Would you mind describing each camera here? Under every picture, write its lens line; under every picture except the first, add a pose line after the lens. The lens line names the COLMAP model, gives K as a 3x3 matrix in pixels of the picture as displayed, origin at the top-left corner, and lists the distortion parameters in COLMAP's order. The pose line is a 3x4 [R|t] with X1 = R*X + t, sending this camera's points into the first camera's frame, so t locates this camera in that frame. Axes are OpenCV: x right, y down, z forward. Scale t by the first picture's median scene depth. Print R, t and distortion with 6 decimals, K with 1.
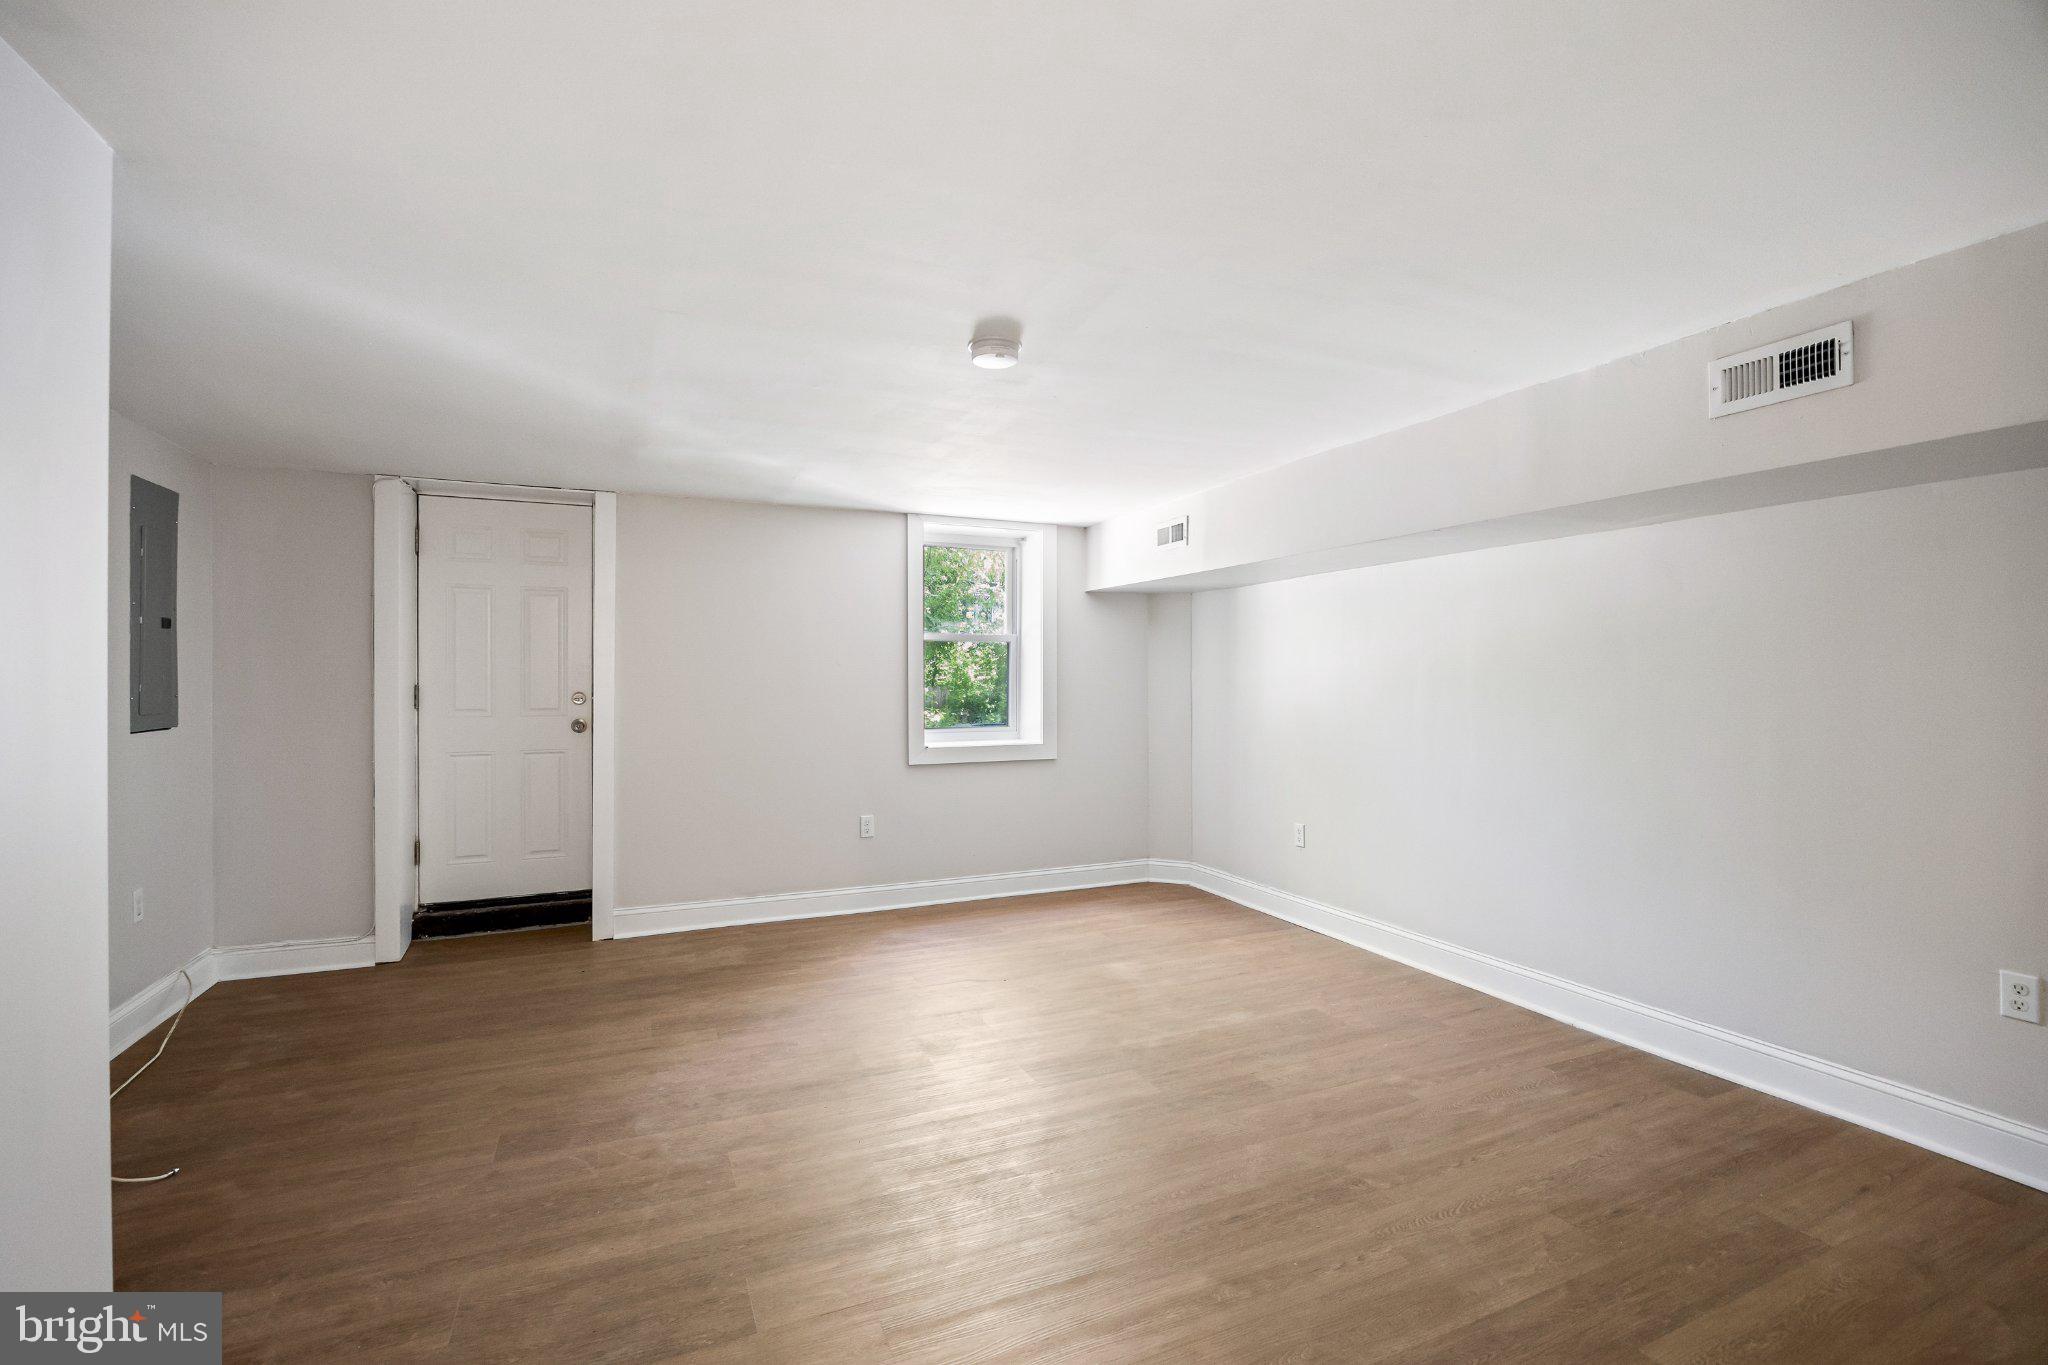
lens RADIAL K [[910.1, 0, 1041.1], [0, 910.1, 683.9], [0, 0, 1]] dist [-0.017672, 0.001859]
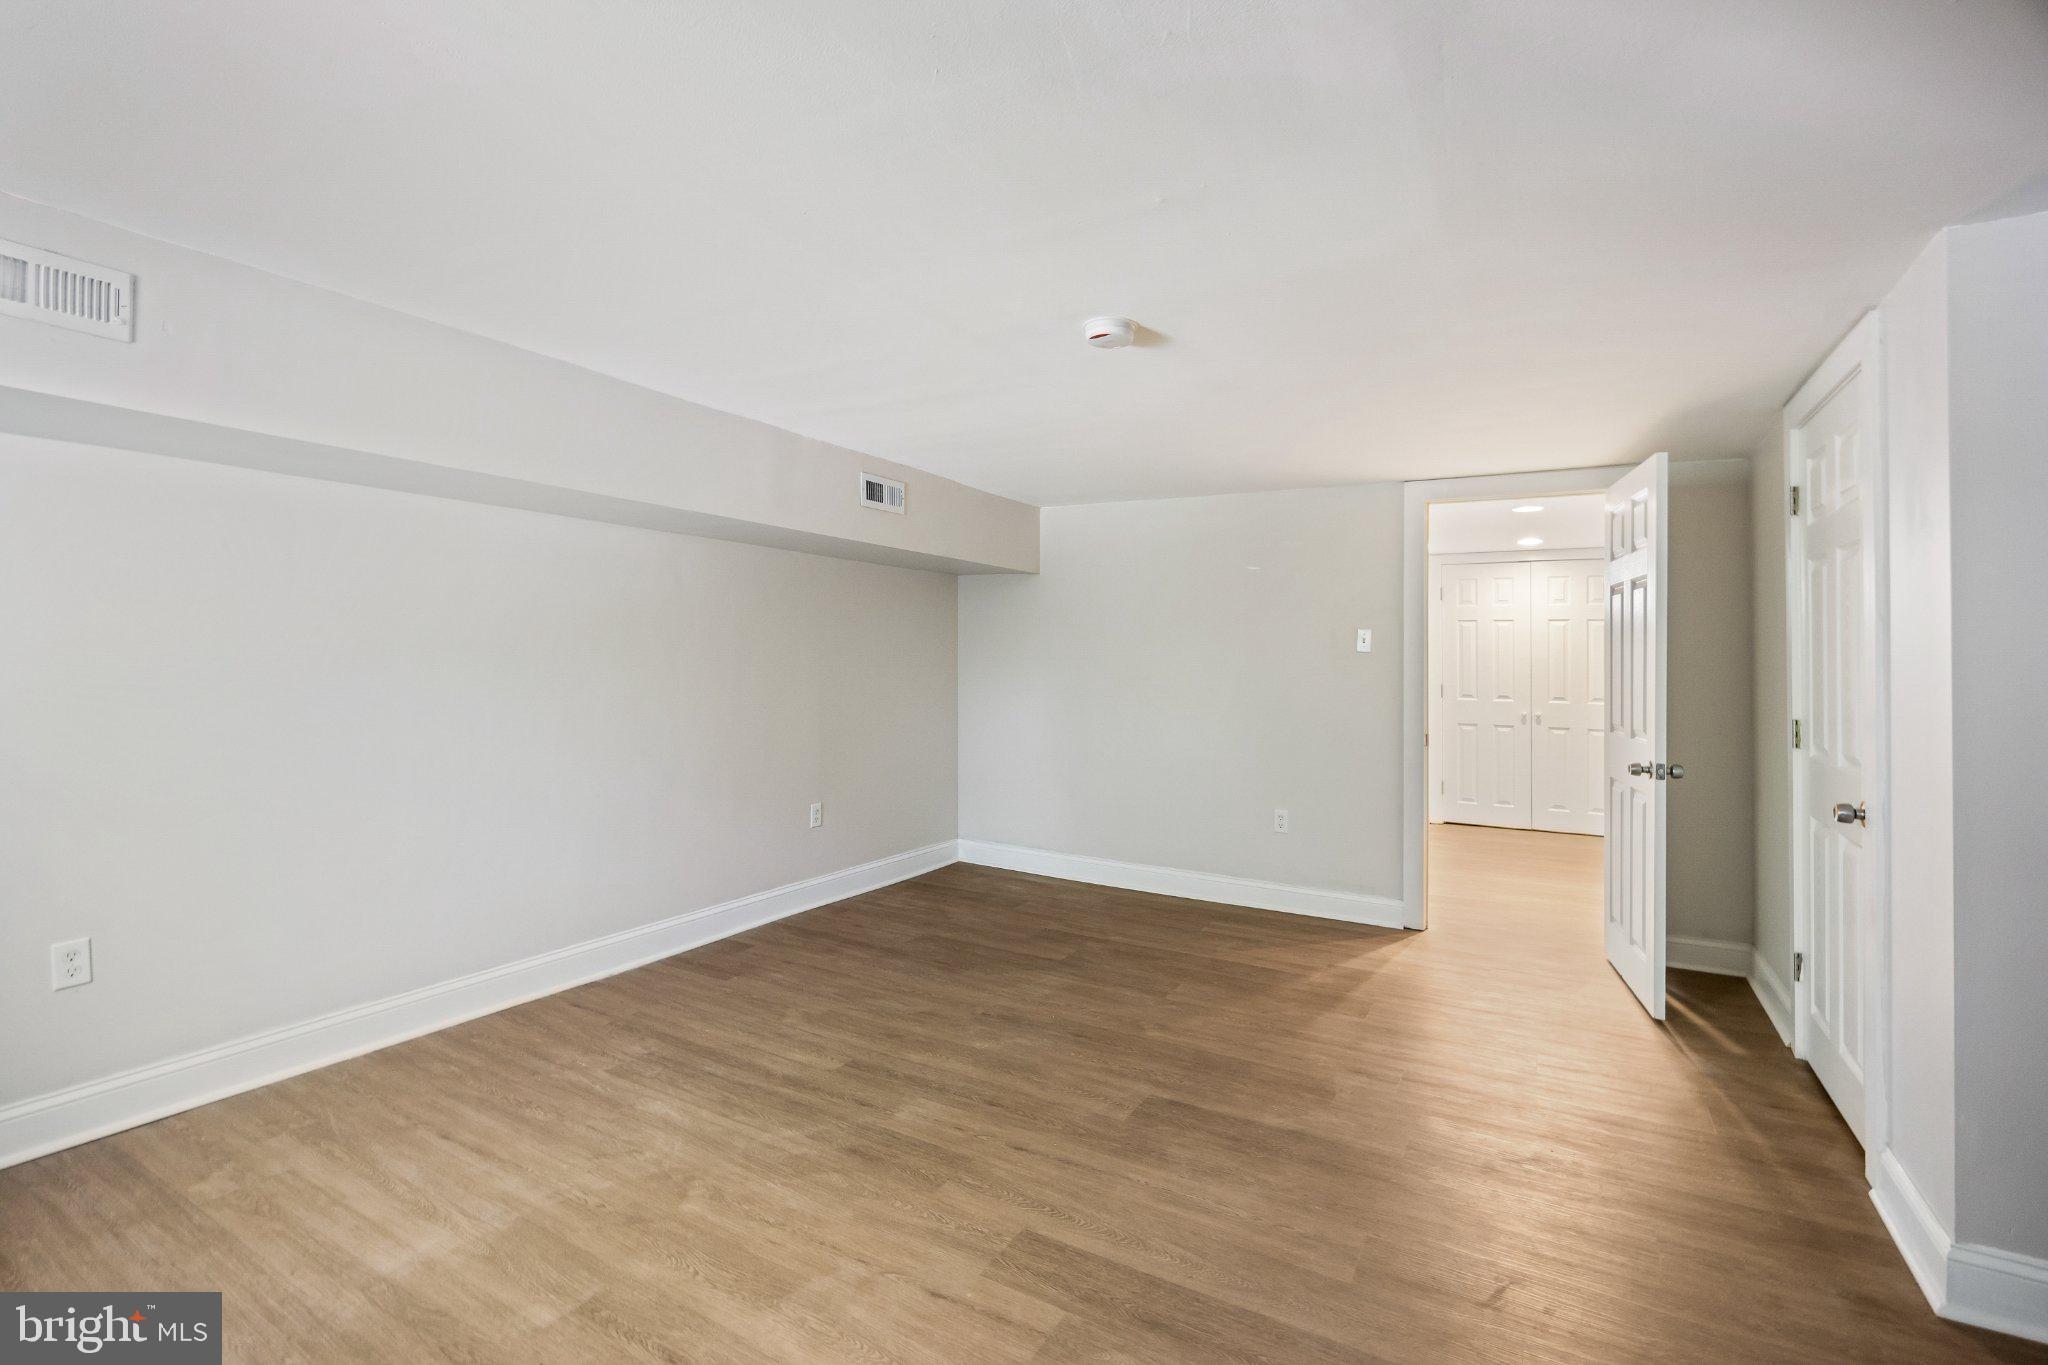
lens RADIAL K [[910.1, 0, 1031.4], [0, 910.1, 675.2], [0, 0, 1]] dist [-0.017672, 0.001859]
pose [[-0.576663, -0.018940, 0.816762, -0.473655], [-0.008674, 0.999817, 0.017060, -0.004709], [-0.816936, 0.002753, -0.576722, 0.984207]]
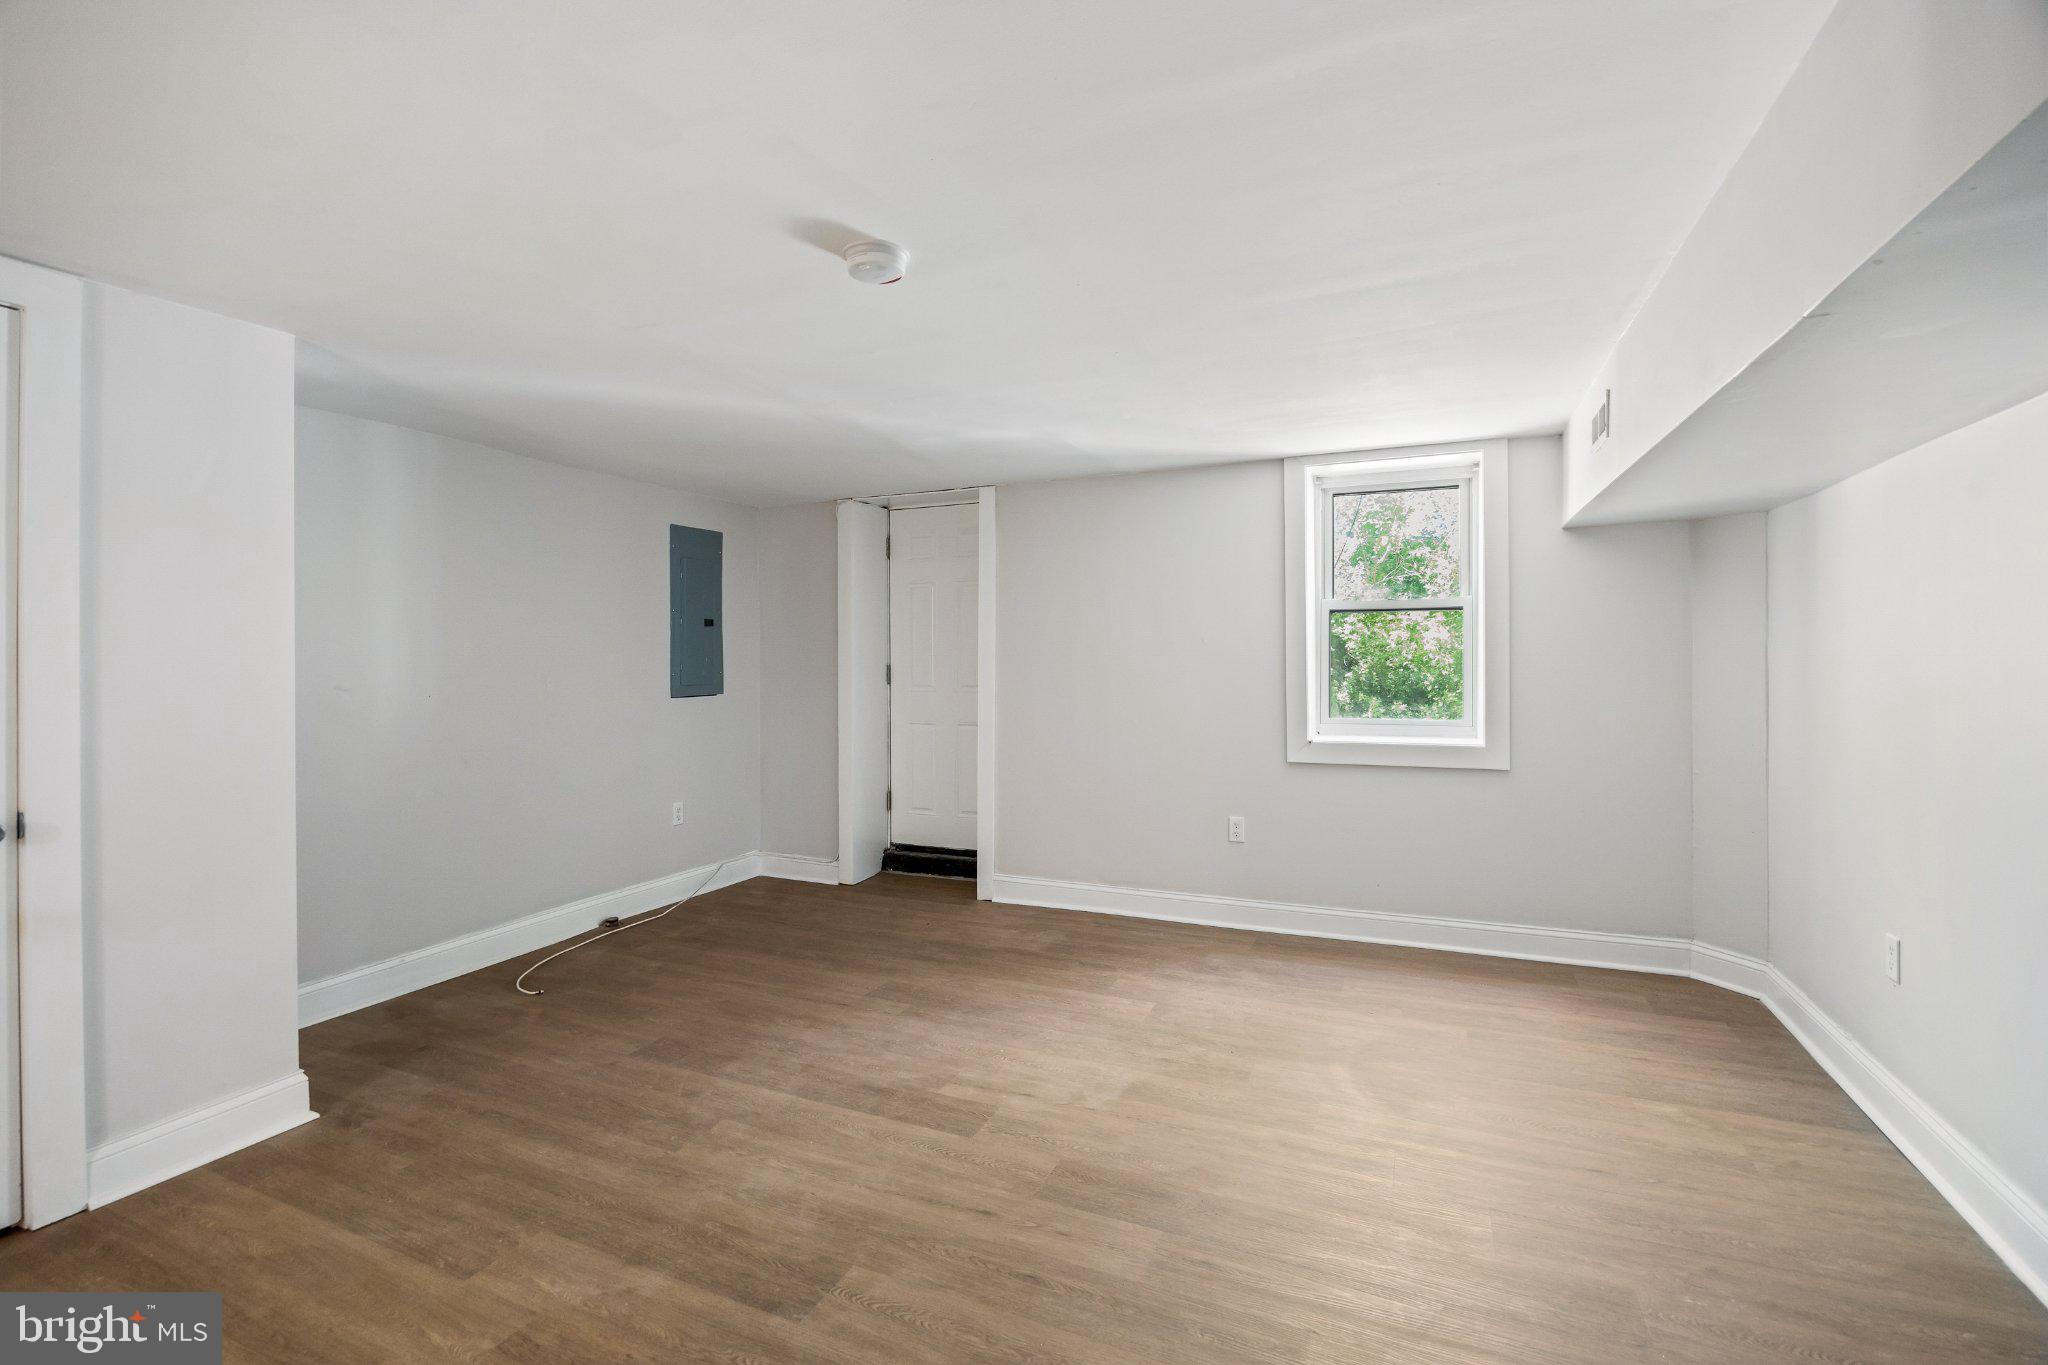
lens RADIAL K [[910.1, 0, 1022.2], [0, 910.1, 653.7], [0, 0, 1]] dist [-0.017672, 0.001859]
pose [[0.662466, -0.007146, -0.749058, 0.391756], [0.001698, 0.999966, -0.008037, -0.003474], [0.749090, 0.004052, 0.662456, 0.336945]]
